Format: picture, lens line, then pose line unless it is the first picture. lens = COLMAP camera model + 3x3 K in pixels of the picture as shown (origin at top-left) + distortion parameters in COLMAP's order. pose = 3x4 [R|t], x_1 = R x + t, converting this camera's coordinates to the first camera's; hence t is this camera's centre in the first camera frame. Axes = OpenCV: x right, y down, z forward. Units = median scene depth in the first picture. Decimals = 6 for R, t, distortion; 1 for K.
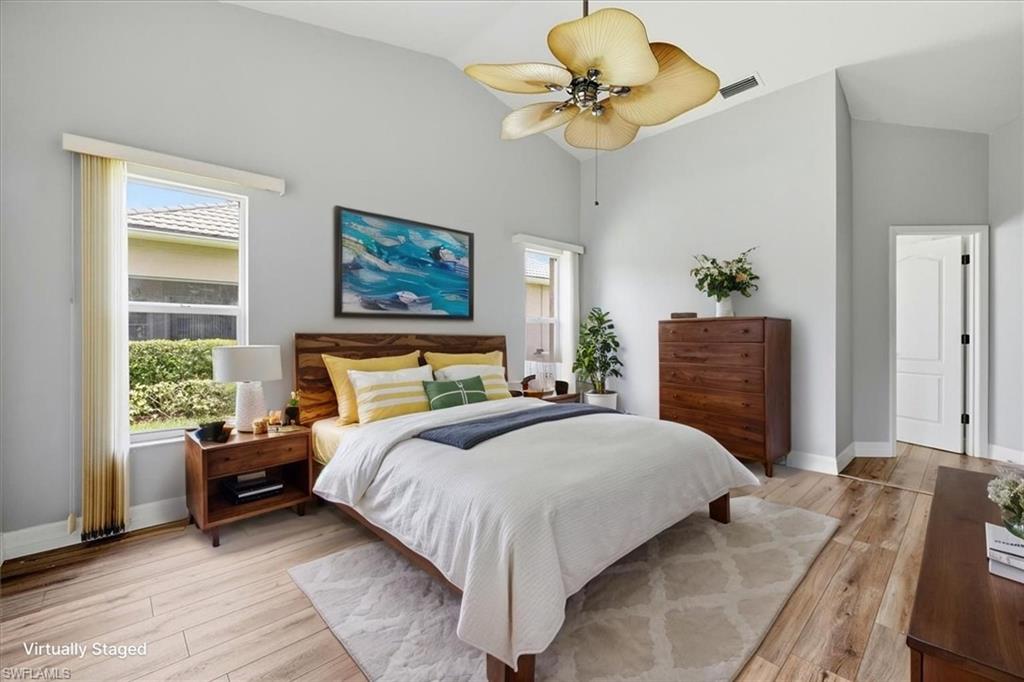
lens RADIAL K [[429.5, 0, 513.0], [0, 429.5, 335.1], [0, 0, 1]] dist [-0.001533, -0.000117]
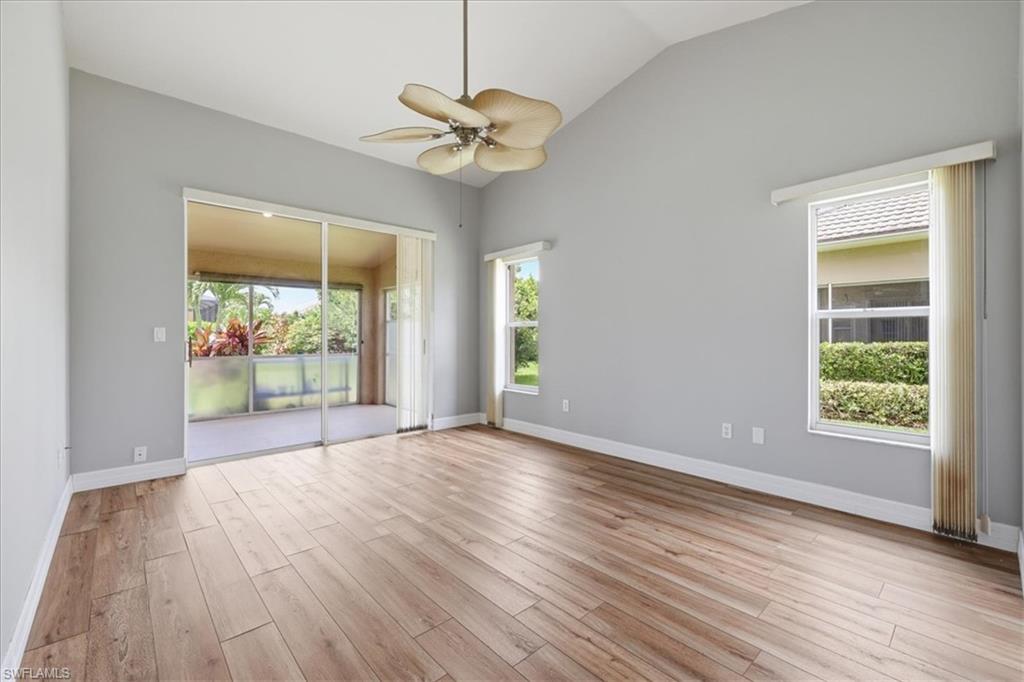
lens RADIAL K [[429.5, 0, 513.0], [0, 429.5, 335.1], [0, 0, 1]] dist [-0.001533, -0.000117]
pose [[-0.011342, -0.003617, -0.999929, 0.237400], [-0.005301, 0.999980, -0.003557, 0.000239], [0.999922, 0.005260, -0.011361, 0.197030]]
